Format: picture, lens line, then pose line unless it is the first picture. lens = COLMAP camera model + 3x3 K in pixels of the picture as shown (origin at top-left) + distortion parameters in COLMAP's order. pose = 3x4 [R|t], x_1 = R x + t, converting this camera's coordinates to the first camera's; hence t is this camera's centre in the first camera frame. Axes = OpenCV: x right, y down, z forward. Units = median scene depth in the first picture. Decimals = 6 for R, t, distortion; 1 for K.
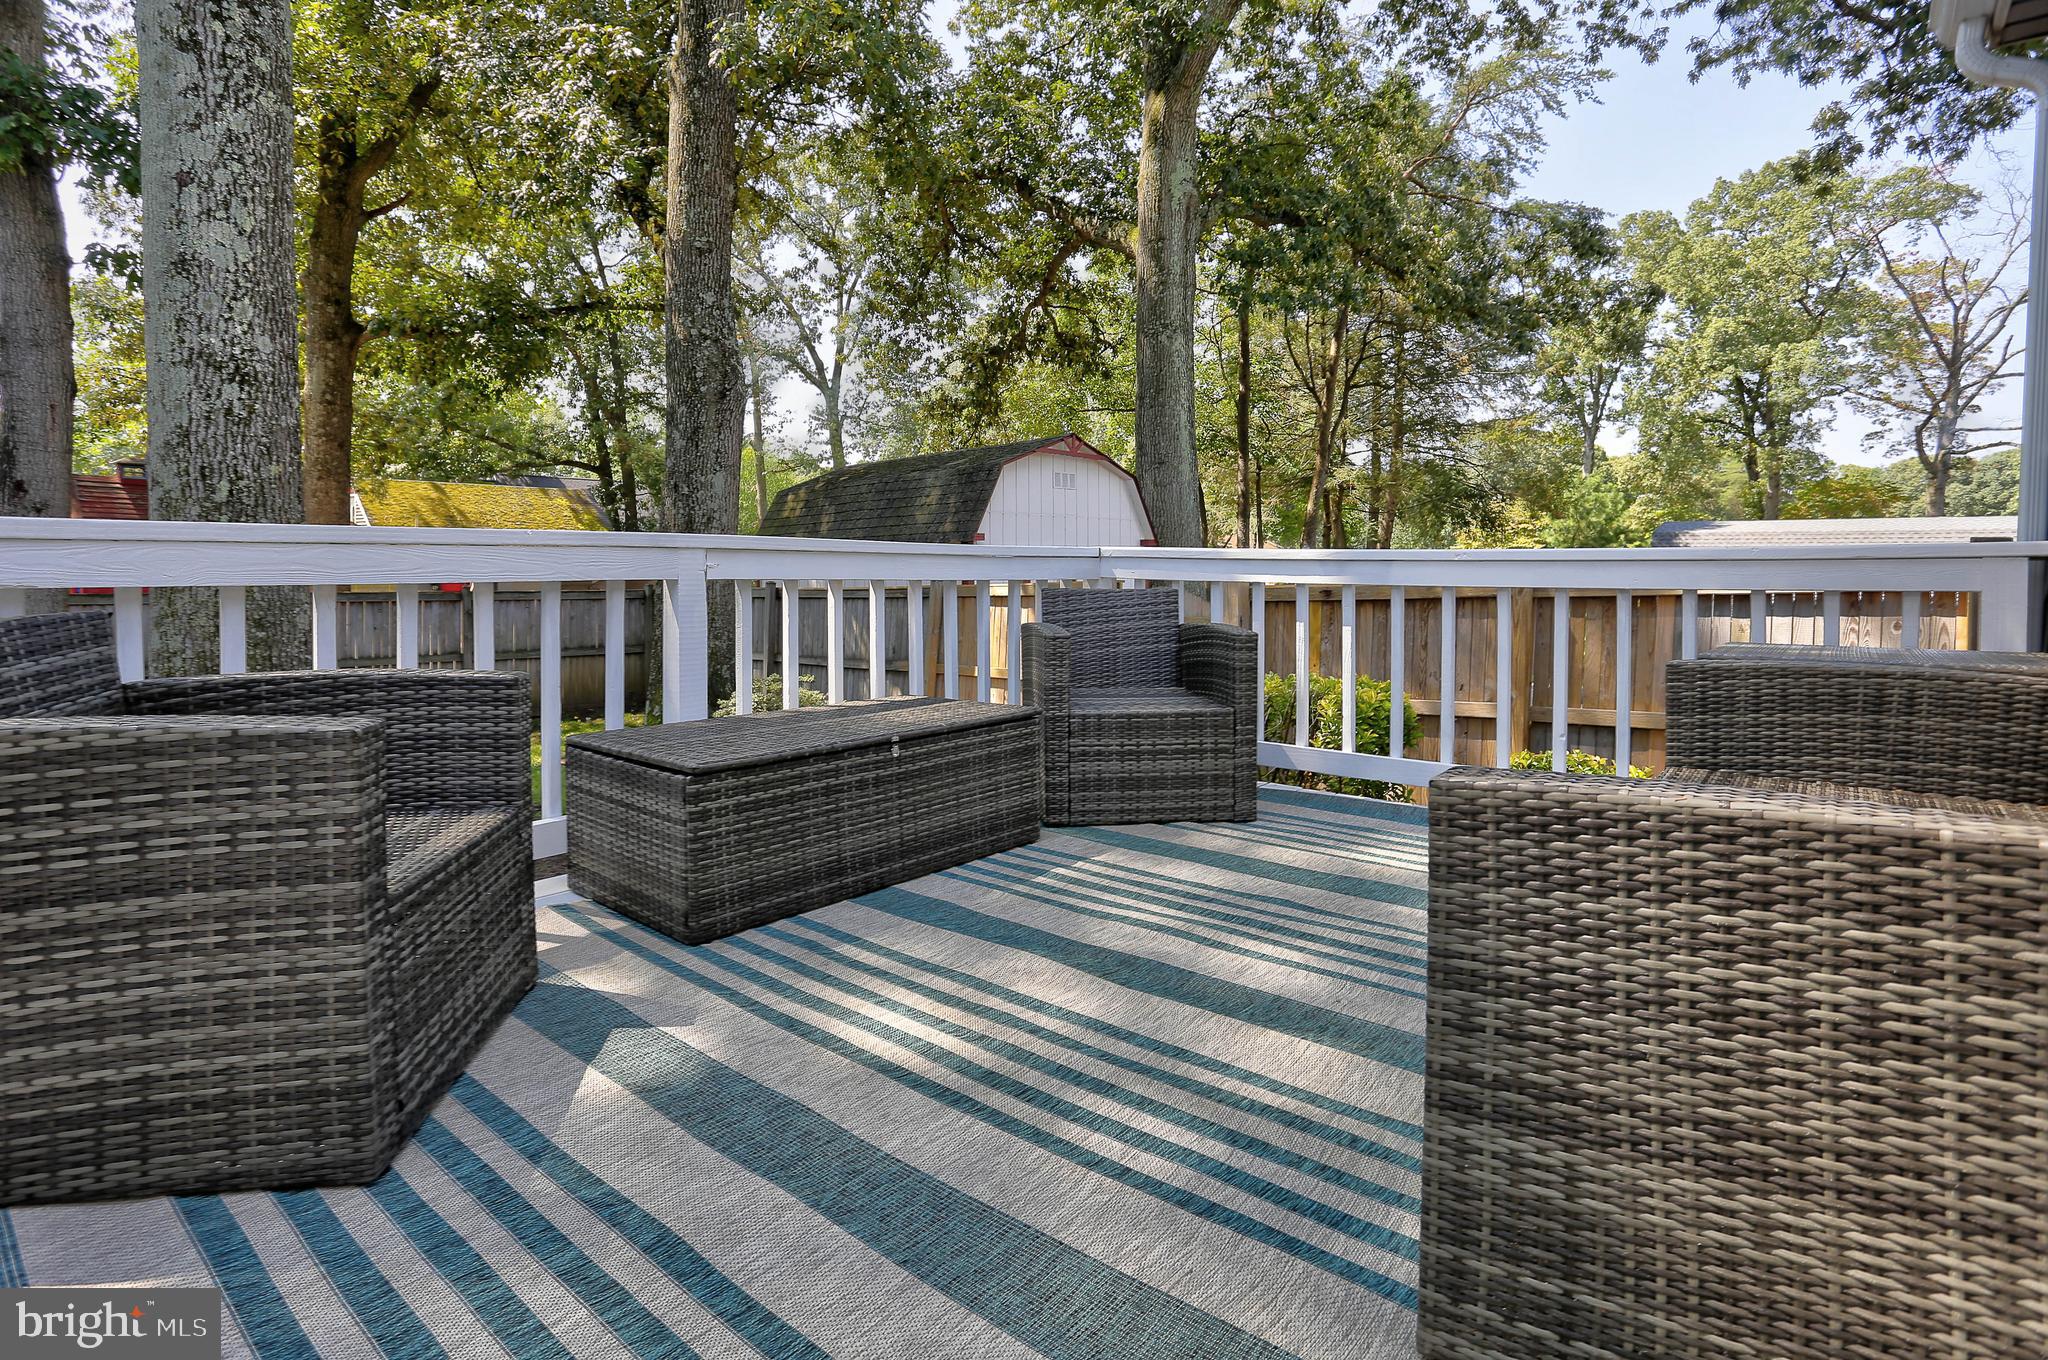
lens RADIAL K [[1062.0, 0, 1024.6], [0, 1062.0, 635.2], [0, 0, 1]] dist [-0.083289, 0.043403]
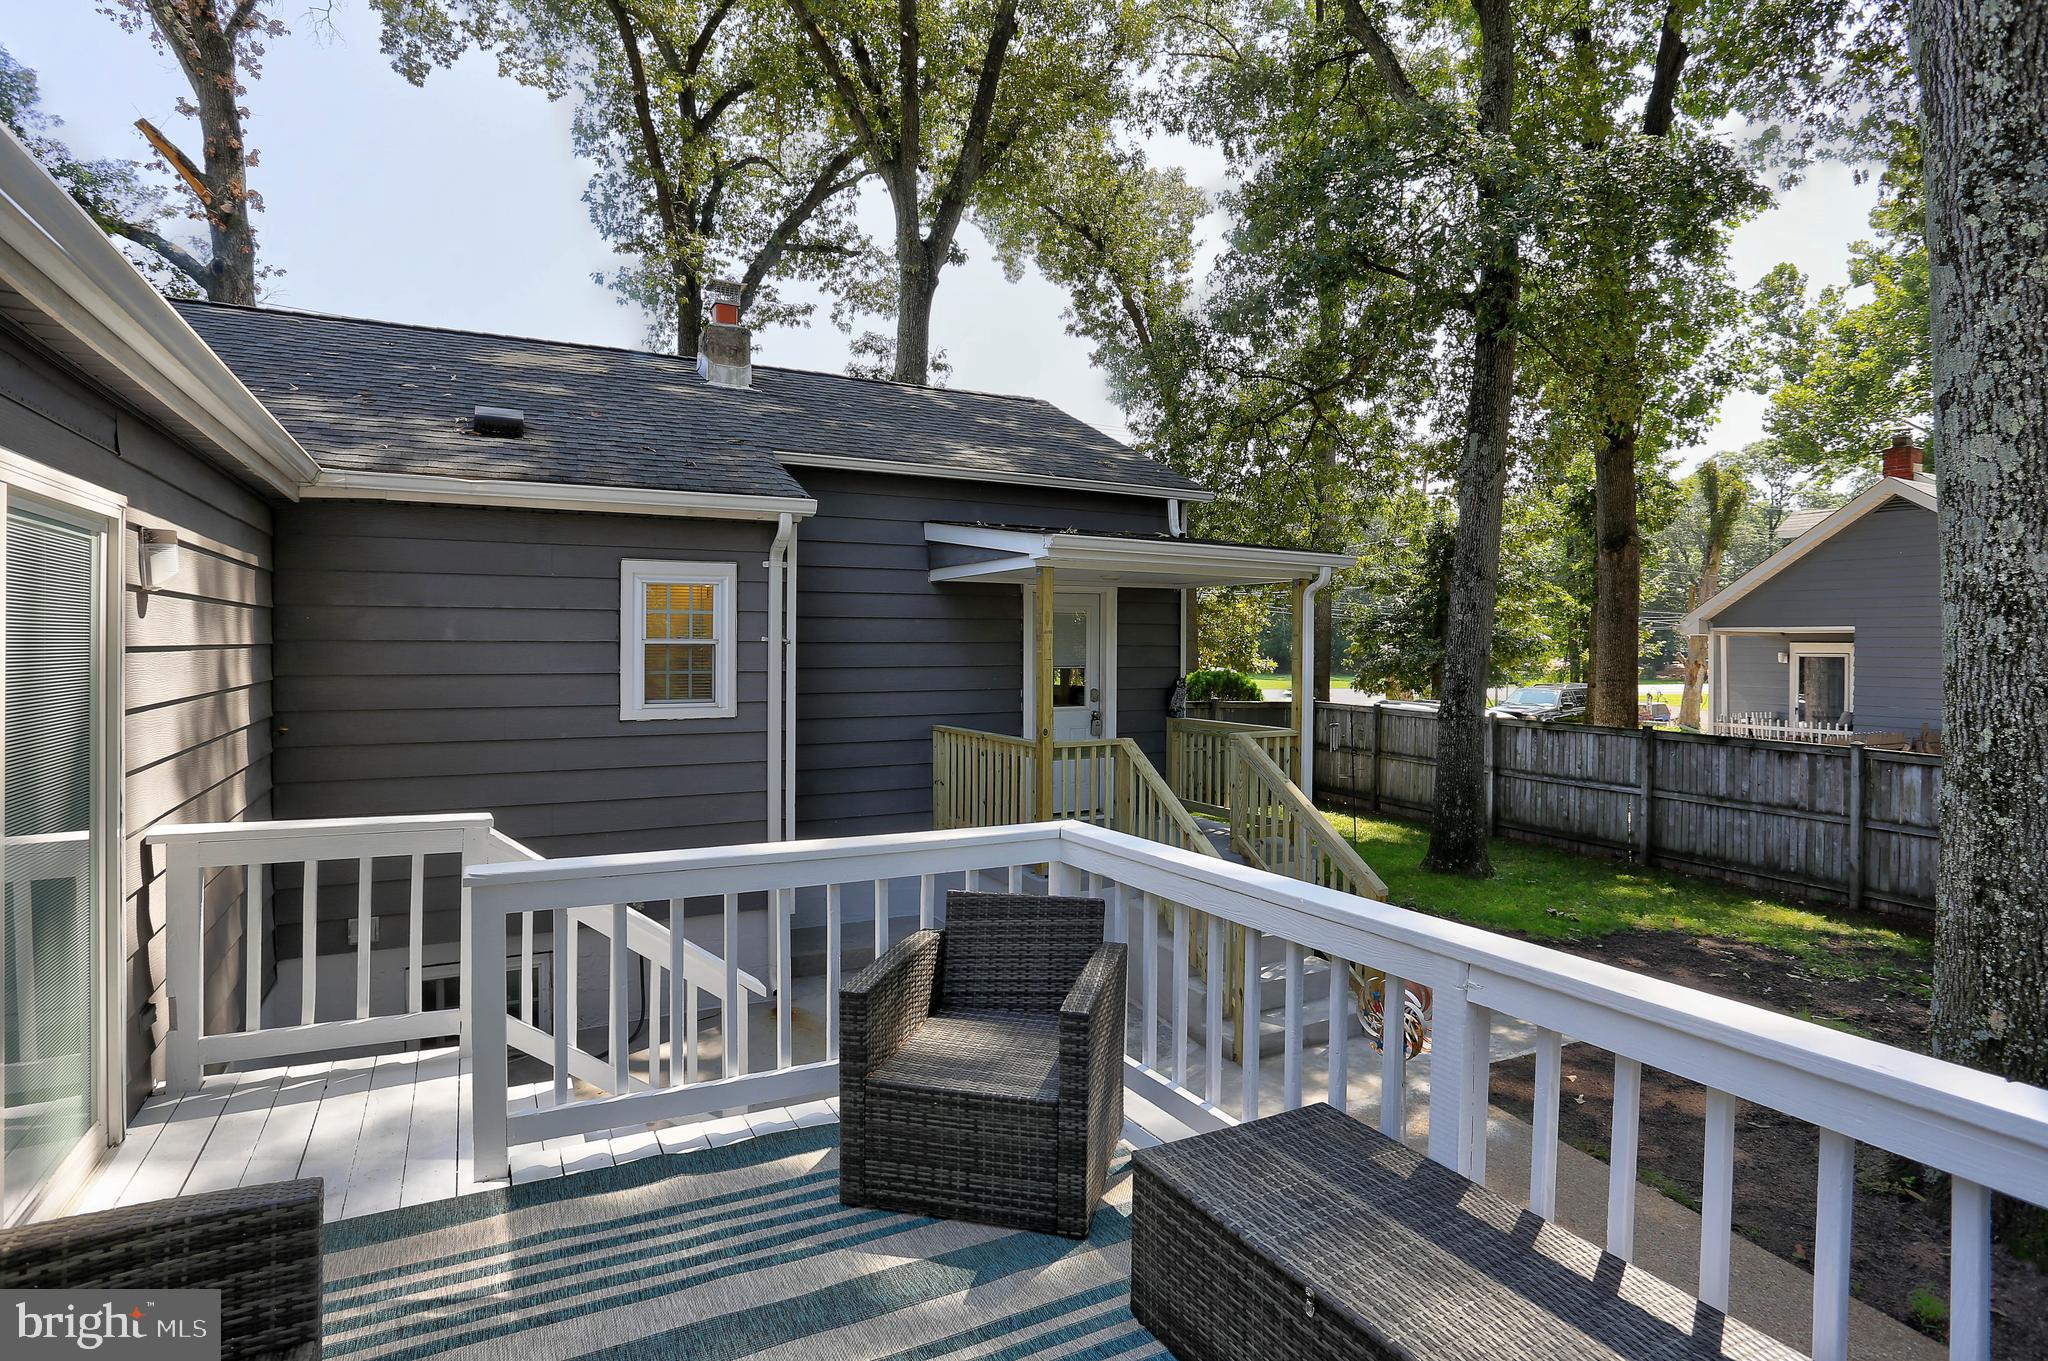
lens RADIAL K [[1015.7, 0, 1009.5], [0, 1015.7, 655.8], [0, 0, 1]] dist [-0.003063, -0.000293]
pose [[-0.392746, 0.006599, -0.919623, 0.329989], [-0.054351, 0.998060, 0.030373, -0.195091], [0.918040, 0.061912, -0.391625, 0.580393]]
